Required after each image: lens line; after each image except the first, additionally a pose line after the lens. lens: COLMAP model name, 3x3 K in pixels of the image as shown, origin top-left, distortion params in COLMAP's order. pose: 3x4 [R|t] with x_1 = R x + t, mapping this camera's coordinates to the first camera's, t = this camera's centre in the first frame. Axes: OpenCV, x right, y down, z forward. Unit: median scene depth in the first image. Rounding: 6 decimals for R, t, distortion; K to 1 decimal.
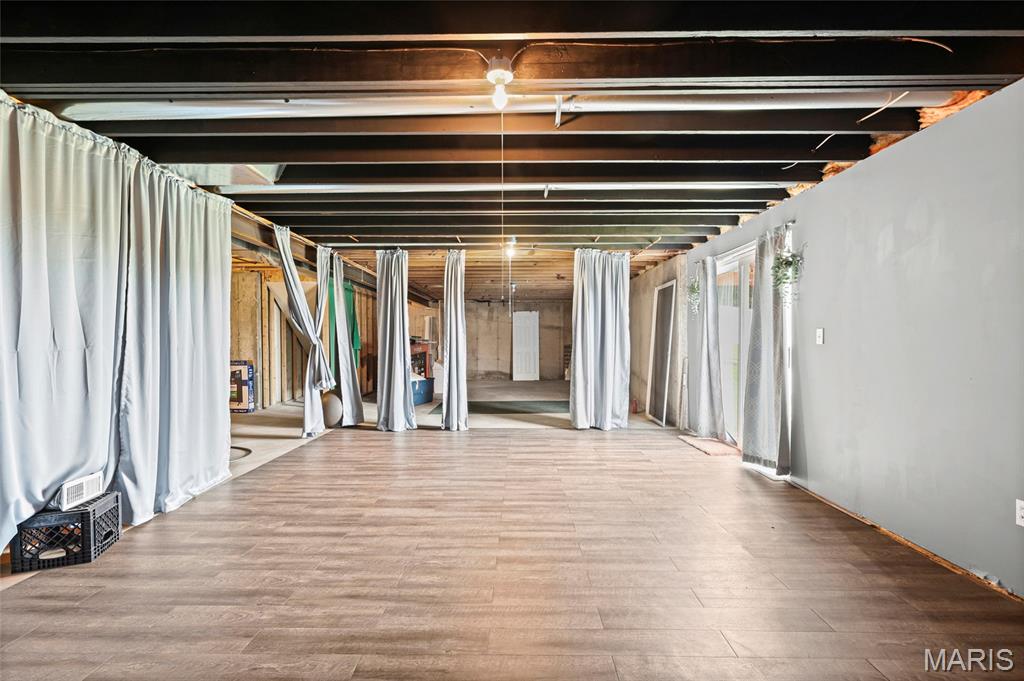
lens RADIAL K [[451.7, 0, 512.0], [0, 451.7, 340.5], [0, 0, 1]] dist [0.000361, 0.000027]
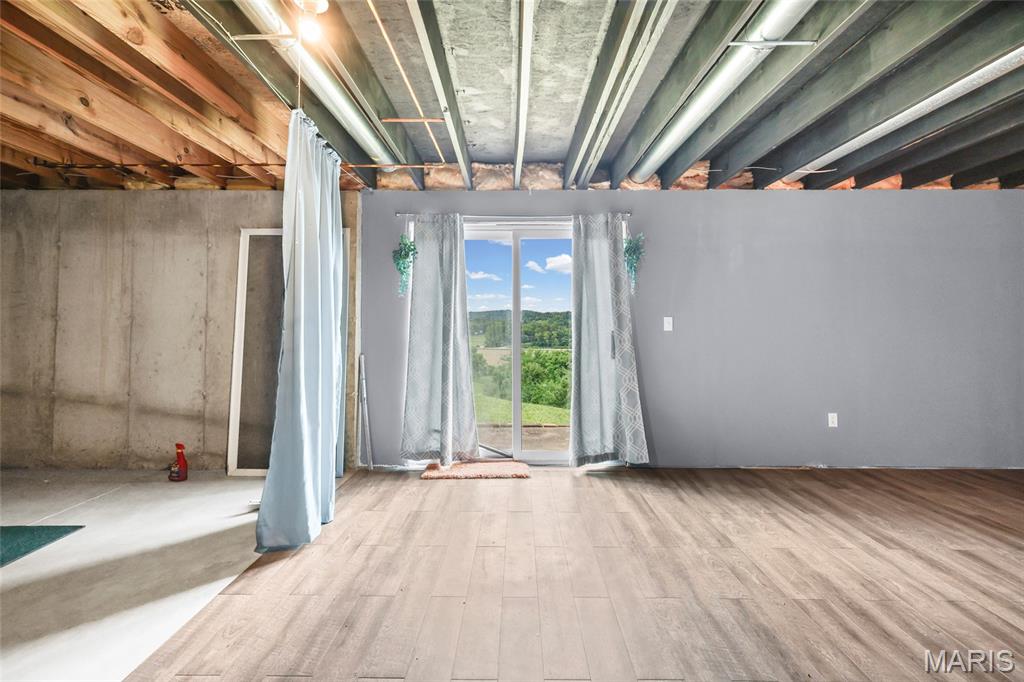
lens RADIAL K [[464.3, 0, 508.5], [0, 464.3, 312.3], [0, 0, 1]] dist [0.001564, 0.000157]
pose [[-0.001692, 0.033119, 0.999450, -0.566045], [-0.002709, 0.999448, -0.033124, 0.000755], [-0.999995, -0.002763, -0.001601, 1.646996]]
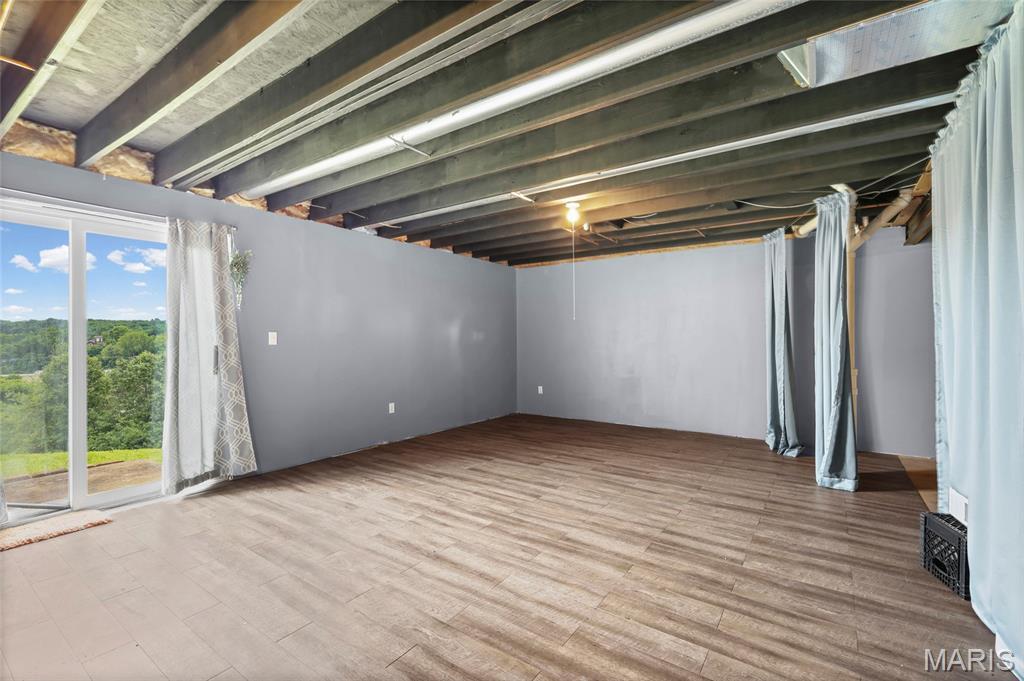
lens RADIAL K [[451.7, 0, 512.0], [0, 451.7, 340.5], [0, 0, 1]] dist [0.000361, 0.000027]
pose [[-0.825779, 0.004740, 0.563974, -0.627418], [0.005163, 0.999986, -0.000845, 0.000359], [-0.563970, 0.002215, -0.825792, 1.927296]]
